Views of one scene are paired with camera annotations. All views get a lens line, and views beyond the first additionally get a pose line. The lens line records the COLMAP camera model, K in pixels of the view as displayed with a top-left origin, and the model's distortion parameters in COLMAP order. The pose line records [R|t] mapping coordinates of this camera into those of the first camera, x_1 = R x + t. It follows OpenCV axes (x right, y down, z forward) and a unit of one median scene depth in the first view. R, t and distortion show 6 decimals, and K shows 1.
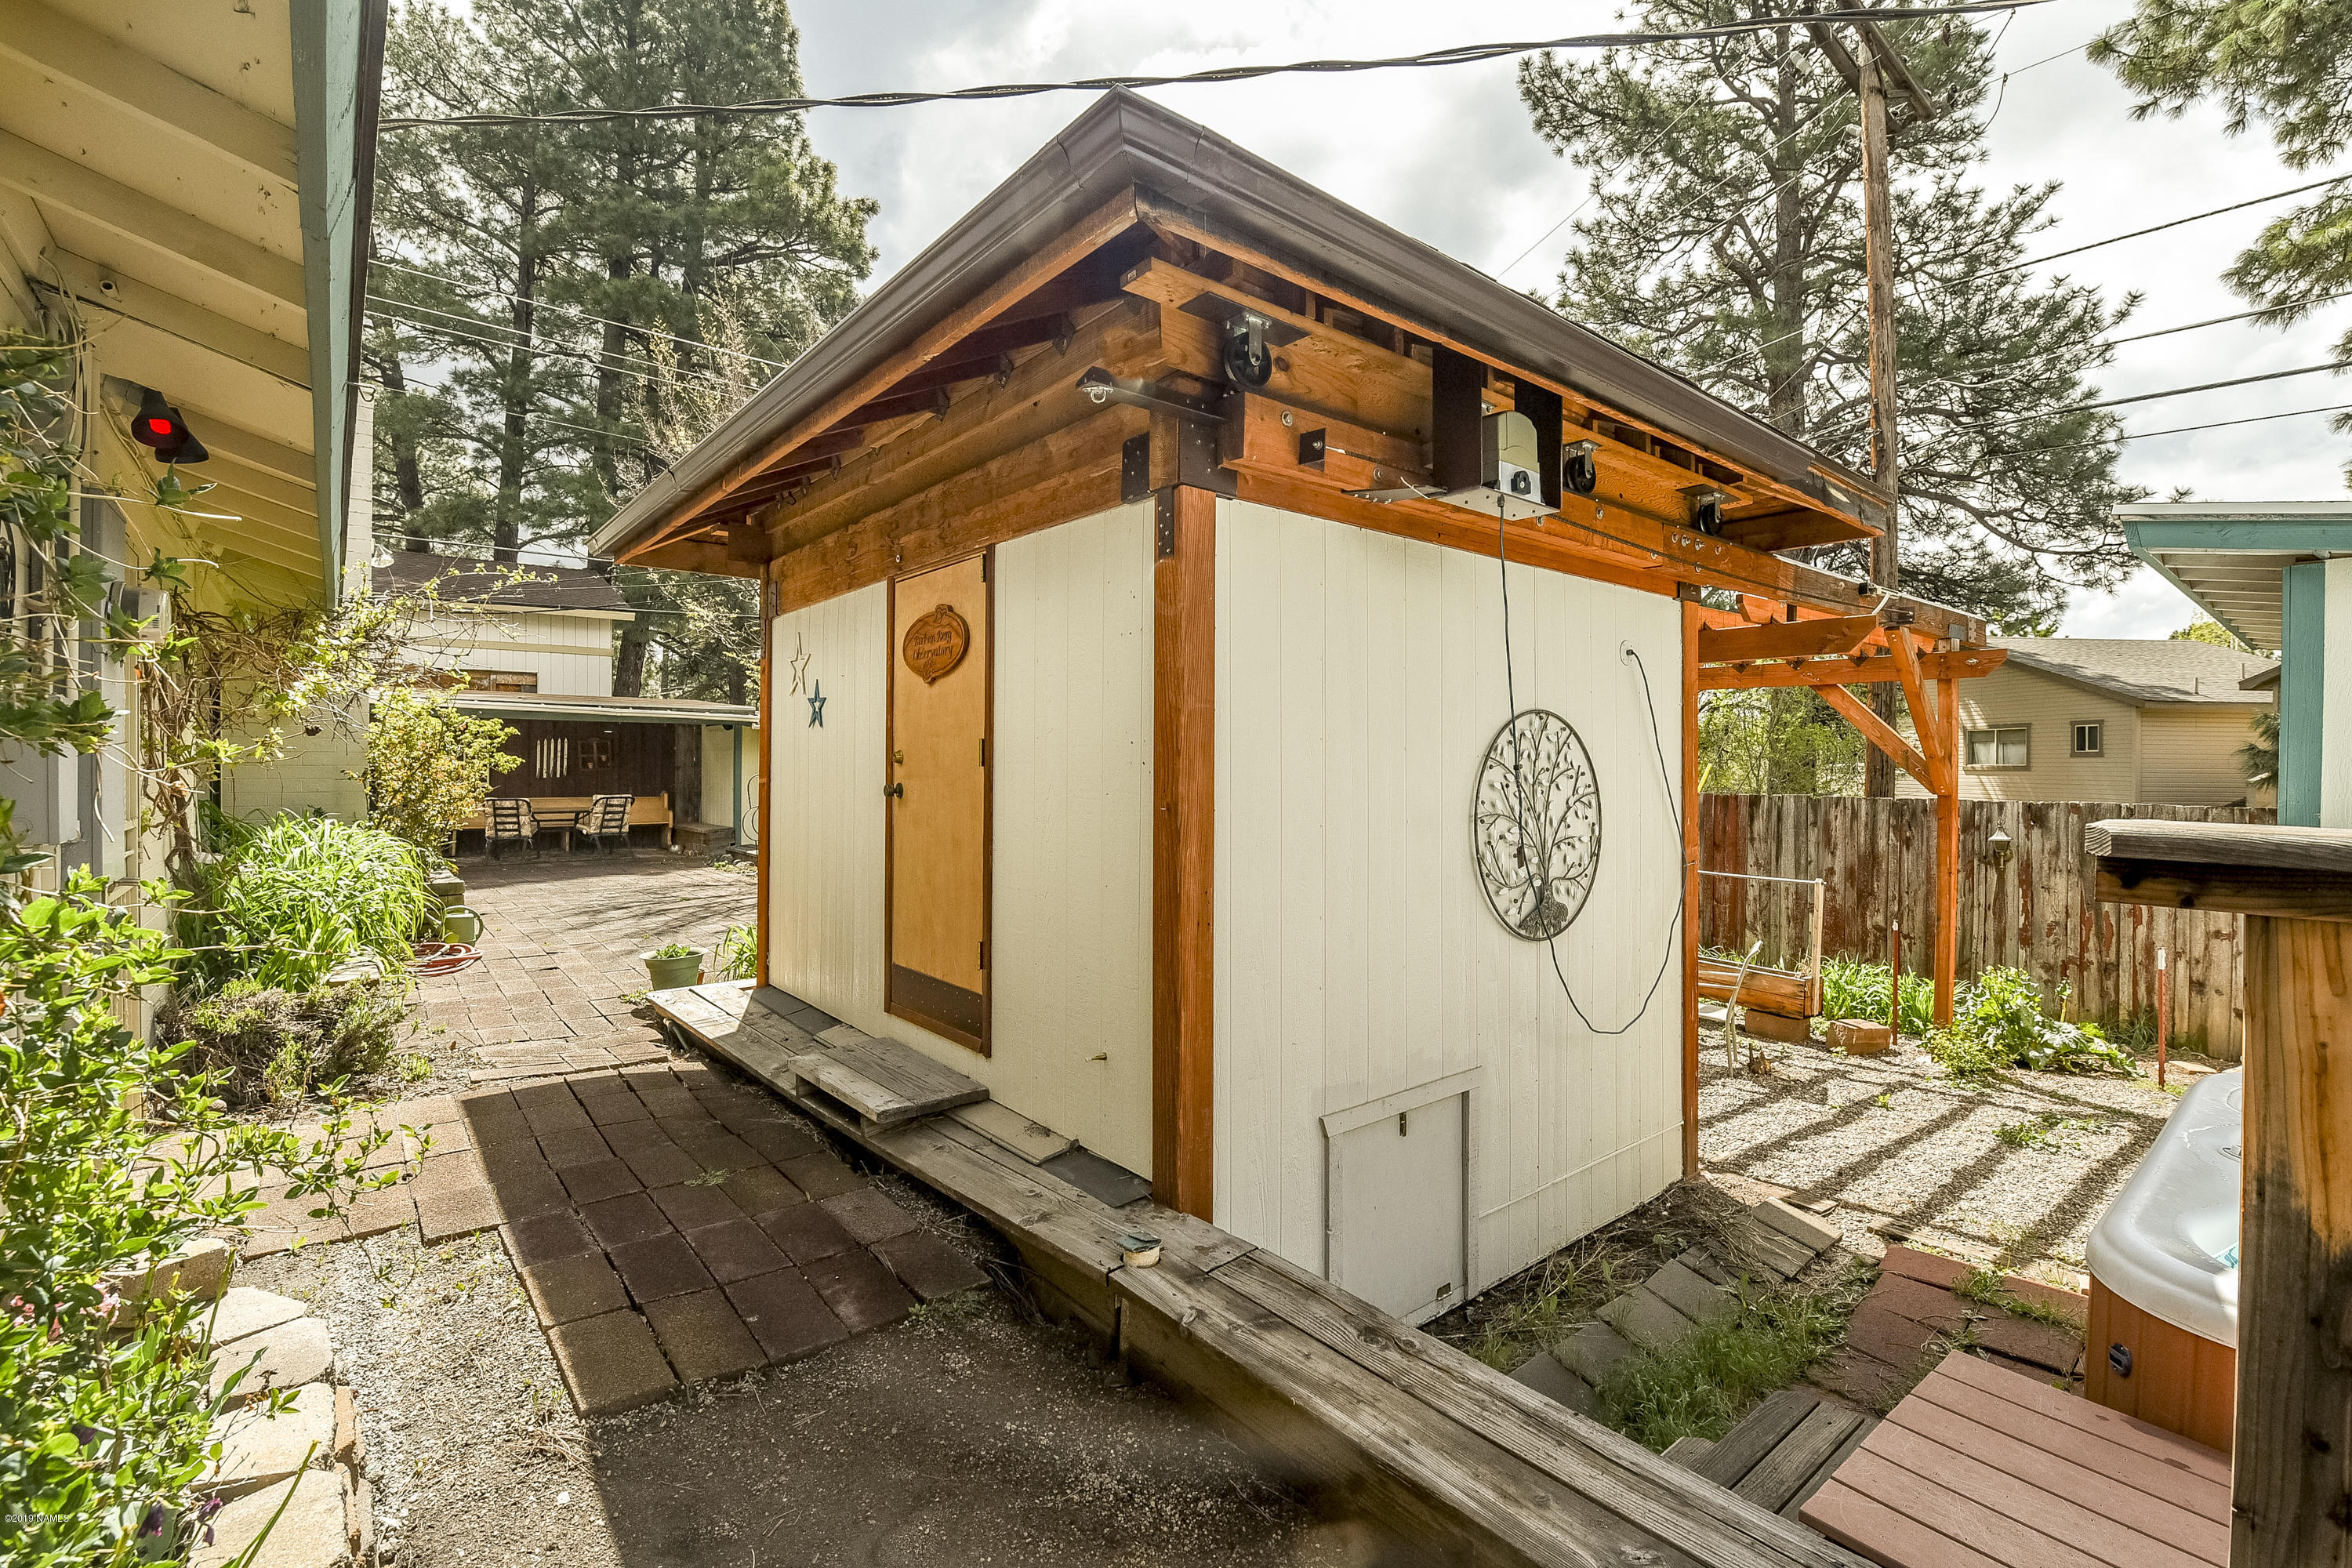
lens RADIAL K [[1055.0, 0, 1183.7], [0, 1055.0, 785.8], [0, 0, 1]] dist [-0.019903, 0.000245]
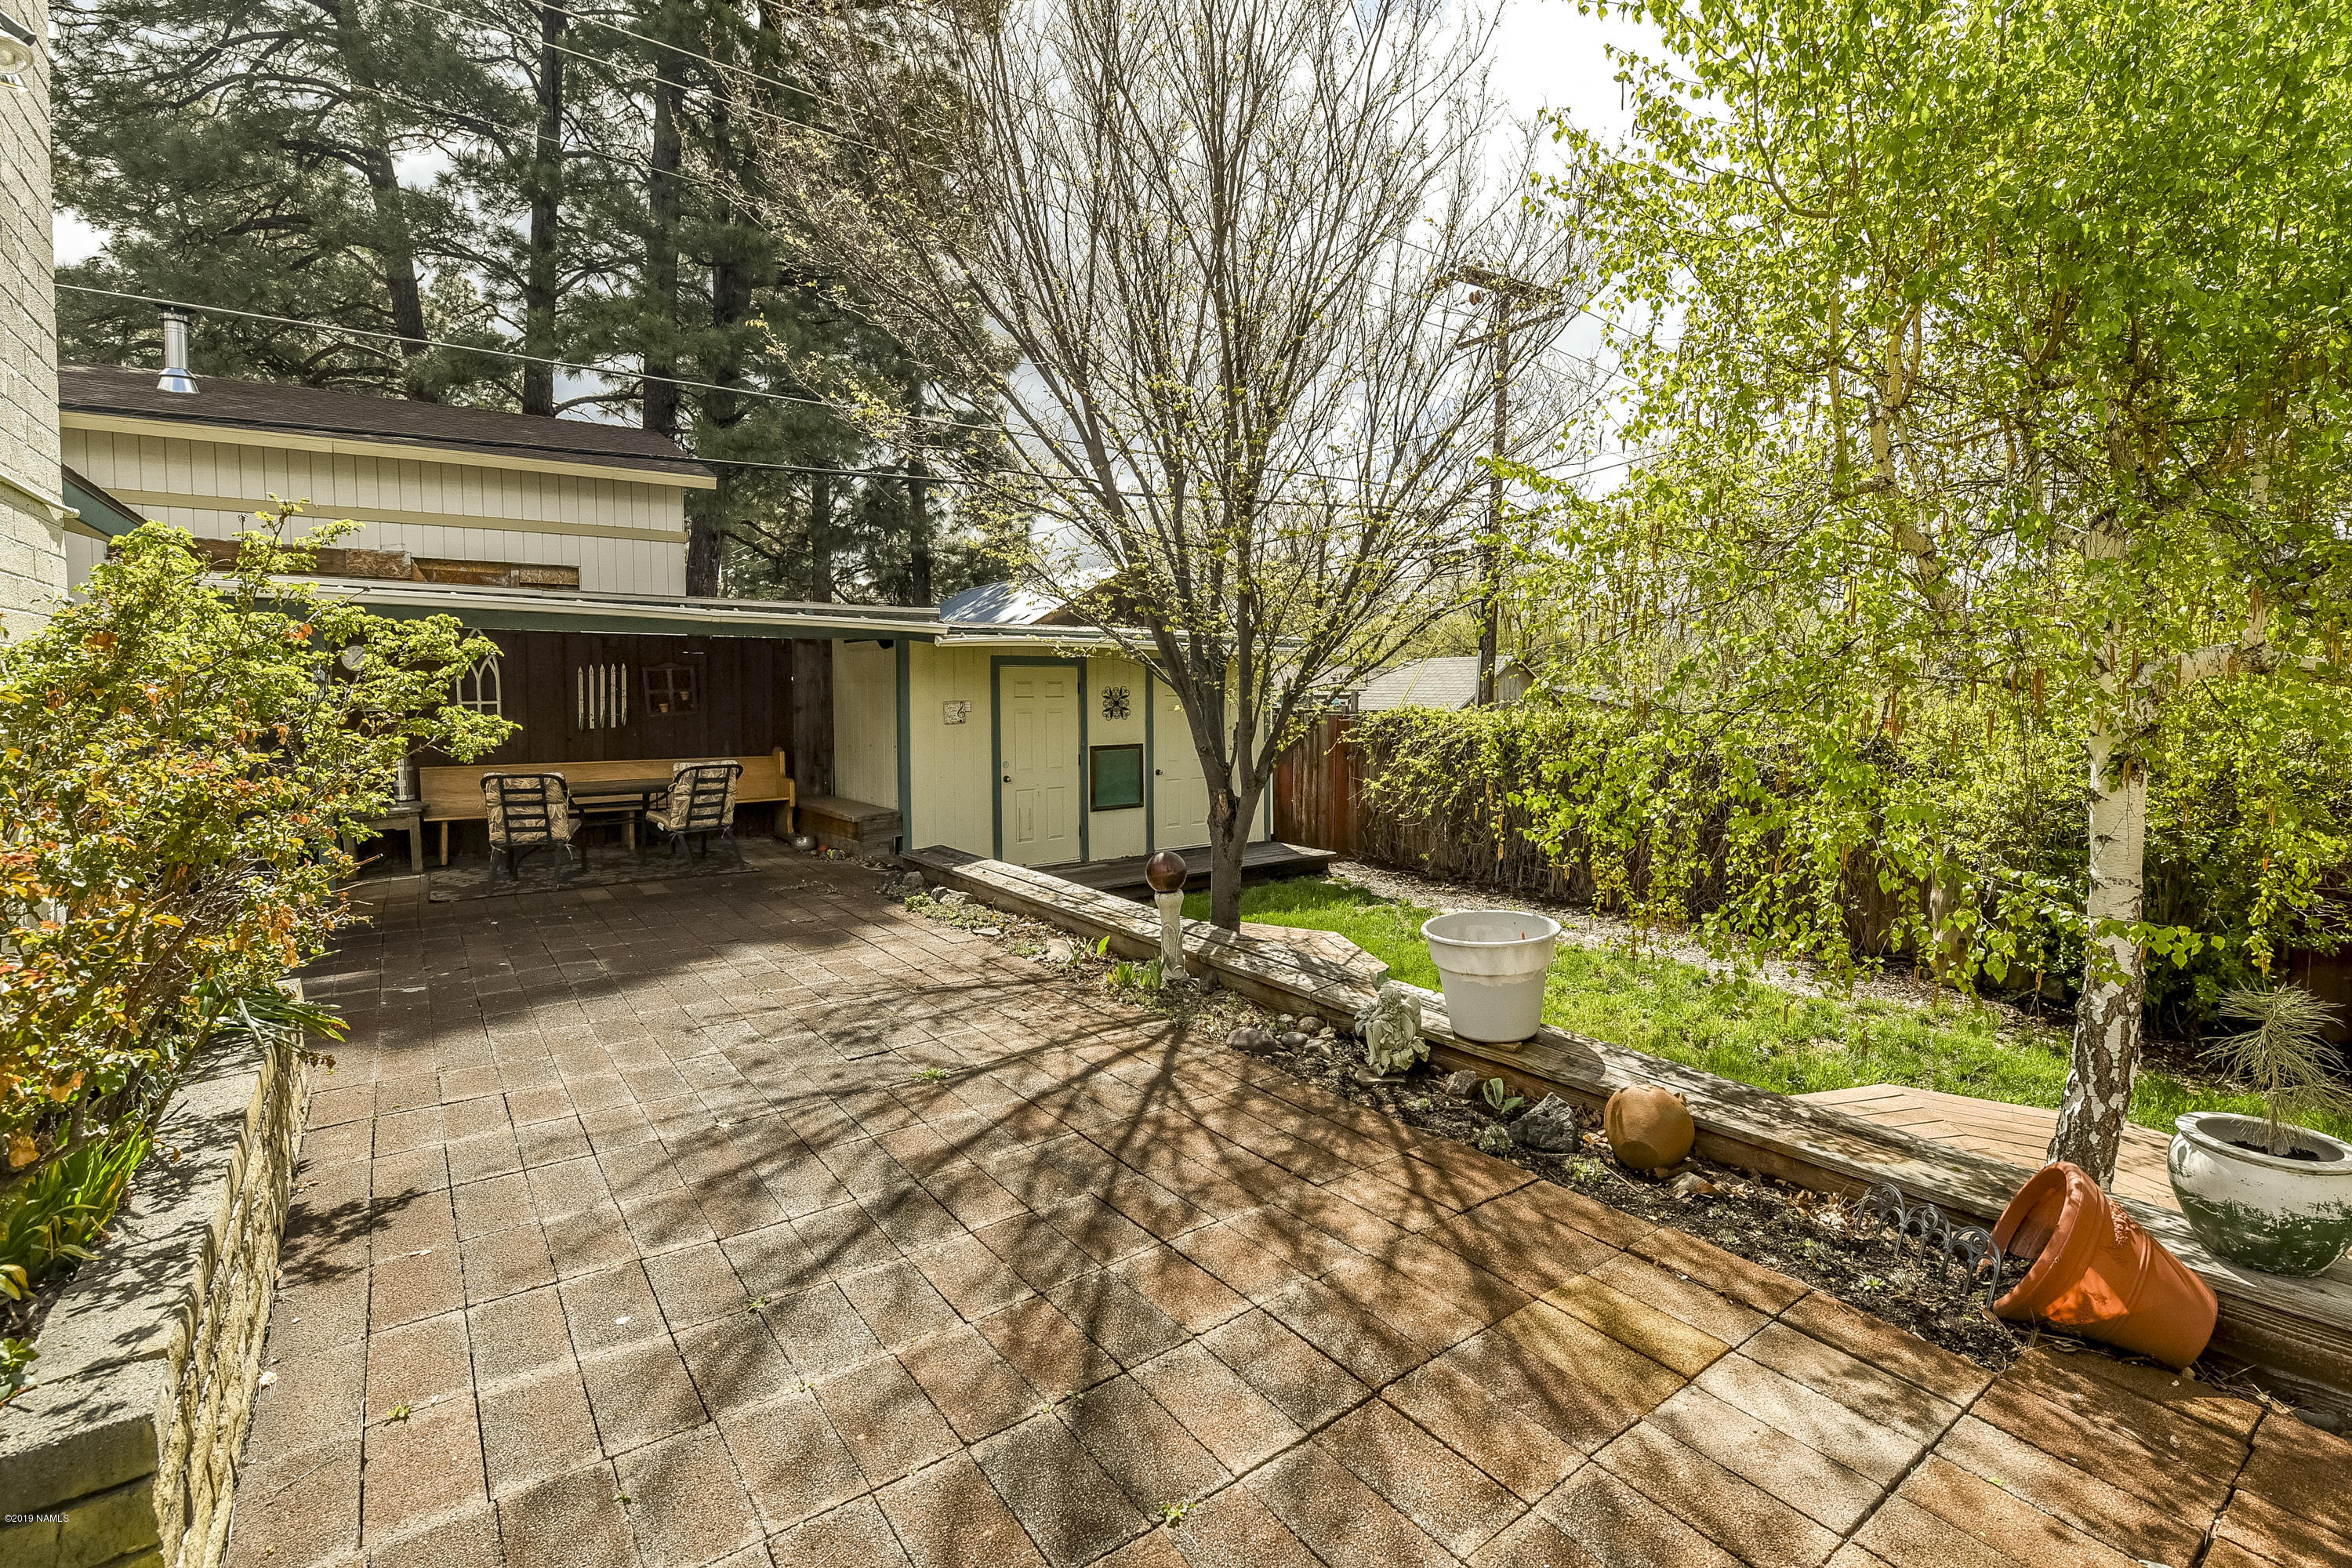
lens RADIAL K [[1055.0, 0, 1167.3], [0, 1055.0, 765.9], [0, 0, 1]] dist [-0.019903, 0.000245]
pose [[0.998805, 0.005024, -0.048621, -0.102433], [-0.002226, 0.998346, 0.057443, -0.008591], [0.048829, -0.057266, 0.997164, 0.169701]]
